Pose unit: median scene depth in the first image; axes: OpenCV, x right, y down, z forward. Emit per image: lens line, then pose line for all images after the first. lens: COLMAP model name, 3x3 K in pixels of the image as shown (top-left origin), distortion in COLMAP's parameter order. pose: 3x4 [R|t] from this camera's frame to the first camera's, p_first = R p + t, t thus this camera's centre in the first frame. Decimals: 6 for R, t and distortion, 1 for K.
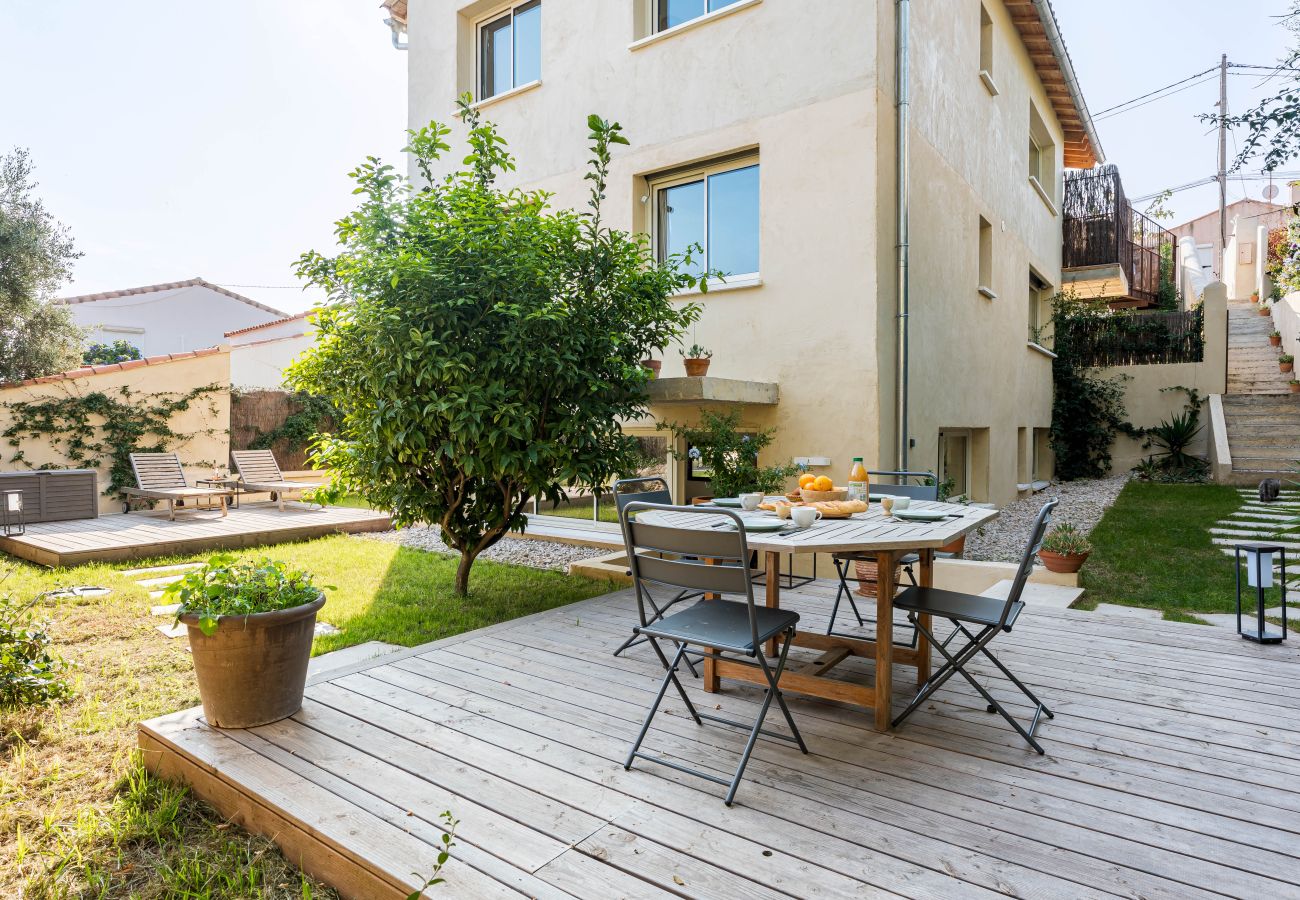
lens RADIAL K [[729.0, 0, 640.4], [0, 729.0, 439.6], [0, 0, 1]] dist [0.008754, -0.005513]
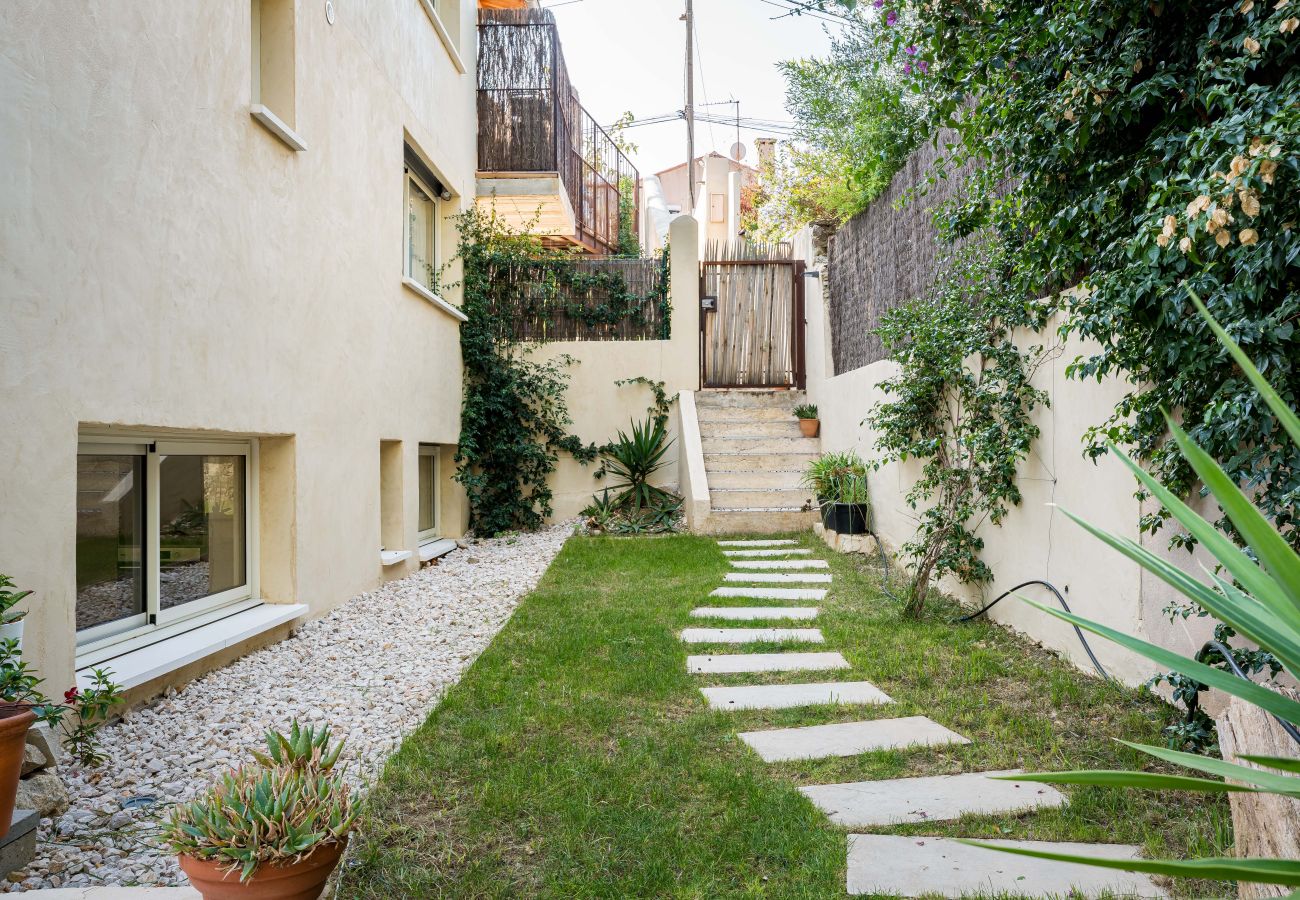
lens RADIAL K [[1083.7, 0, 645.9], [0, 1083.7, 452.1], [0, 0, 1]] dist [-0.000592, 0.004584]
pose [[0.809434, -0.003238, 0.587202, 0.191310], [0.016466, 0.999717, -0.017184, 0.006611], [-0.586980, 0.023578, 0.809258, 0.244034]]
